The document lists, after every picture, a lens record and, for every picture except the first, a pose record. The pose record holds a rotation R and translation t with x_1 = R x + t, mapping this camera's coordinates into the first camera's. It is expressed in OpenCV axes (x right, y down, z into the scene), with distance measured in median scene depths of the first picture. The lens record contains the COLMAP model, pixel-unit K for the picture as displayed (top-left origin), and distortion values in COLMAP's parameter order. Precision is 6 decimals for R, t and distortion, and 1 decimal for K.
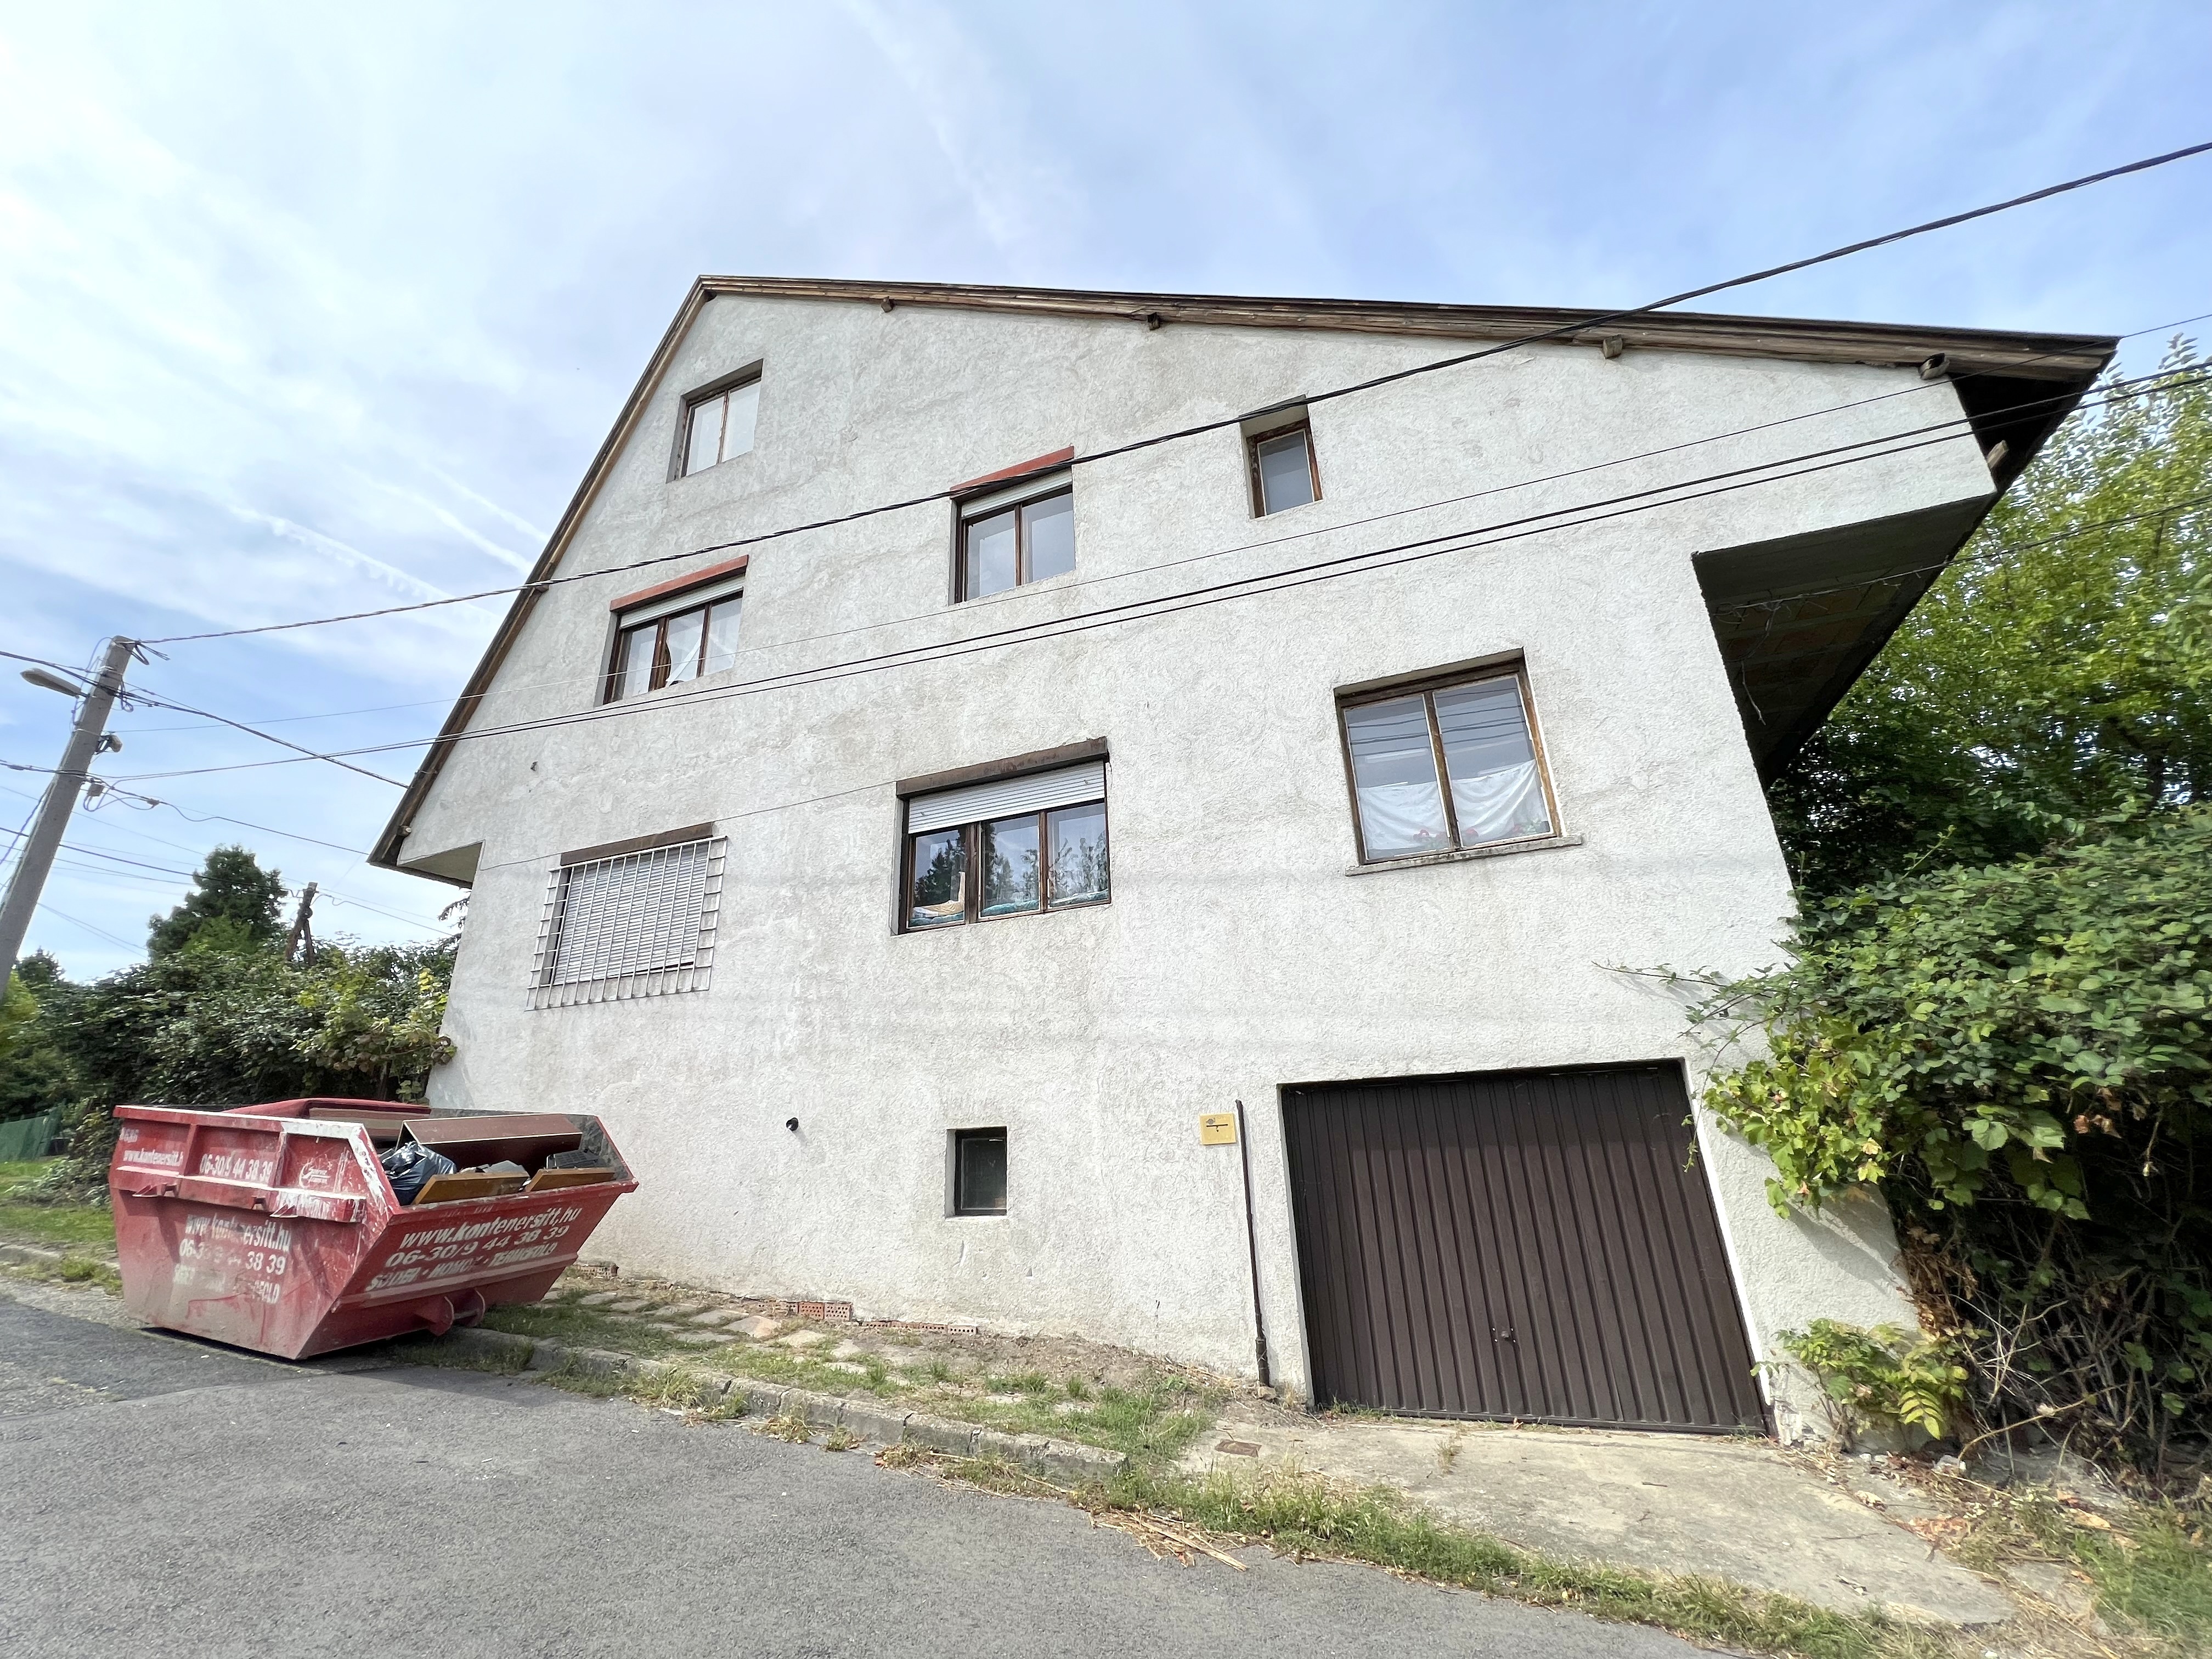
lens RADIAL K [[883.9, 0, 1104.2], [0, 883.9, 830.4], [0, 0, 1]] dist [0.002403, -0.000257]
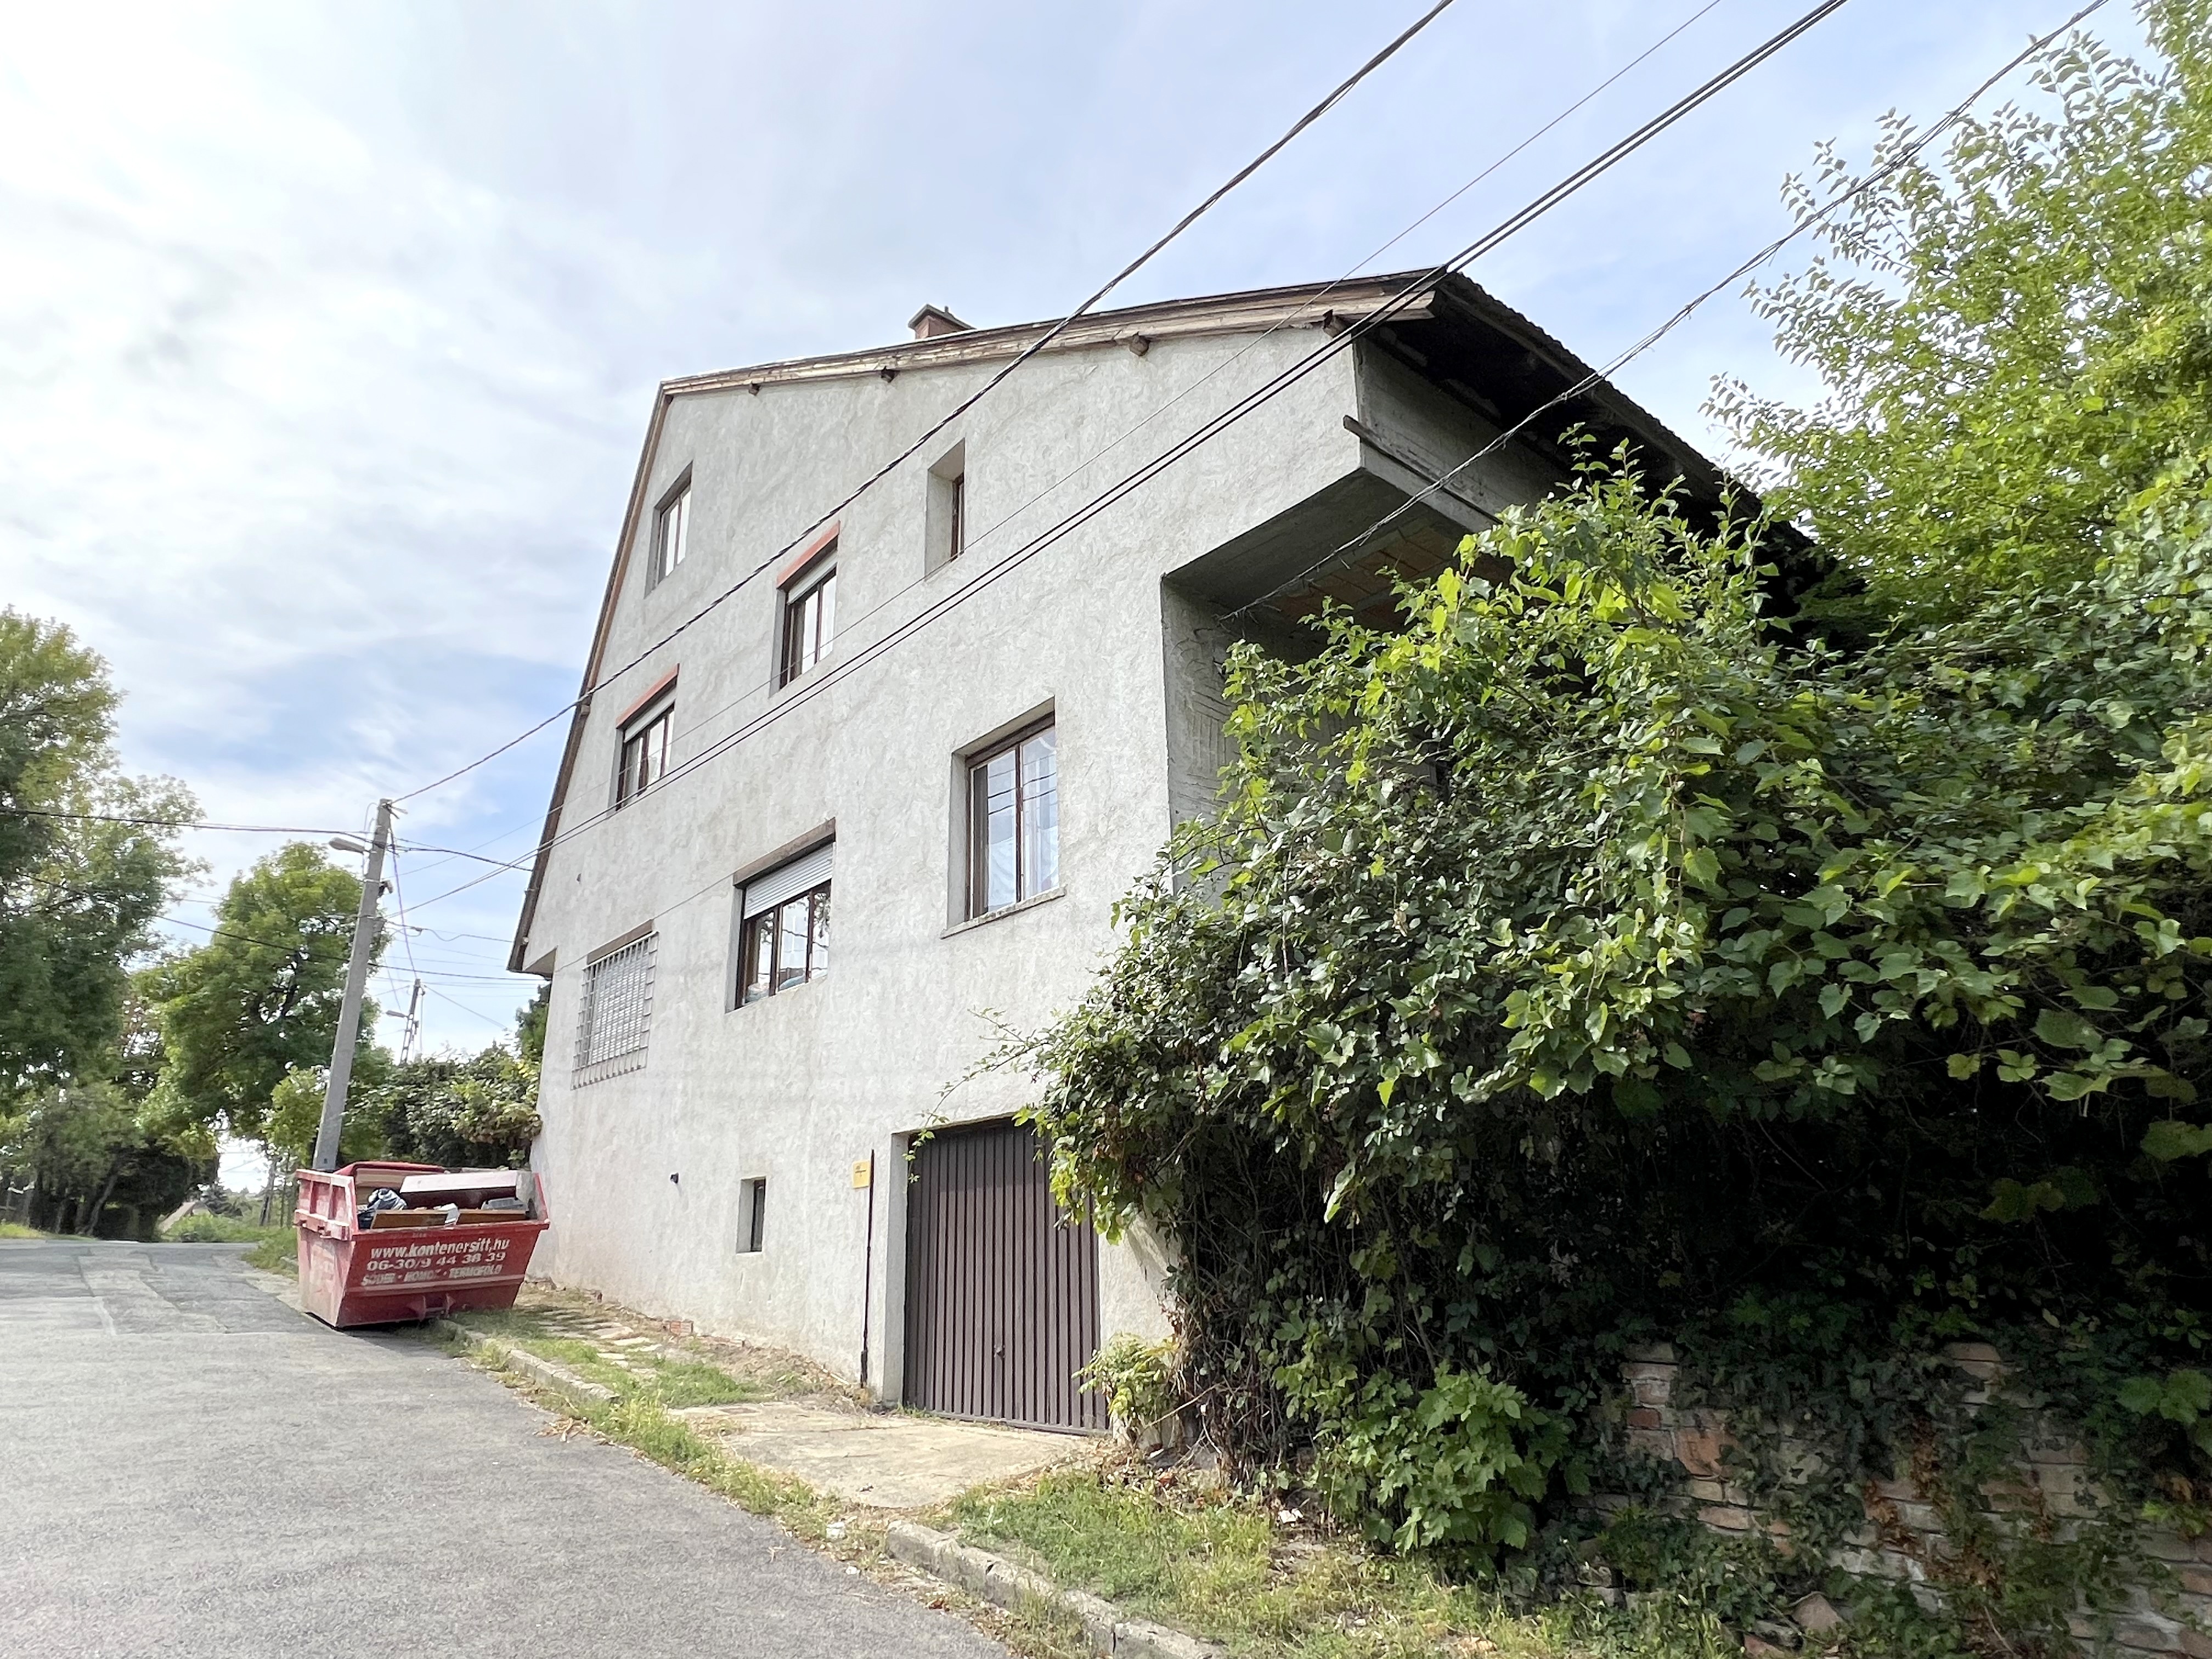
lens RADIAL K [[1273.8, 0, 1106.0], [0, 1273.8, 829.5], [0, 0, 1]] dist [-0.003647, 0.000005]
pose [[0.882056, -0.136921, -0.450809, 1.104715], [0.153808, 0.988100, 0.000833, -0.047112], [0.445331, -0.070073, 0.892620, -0.260024]]
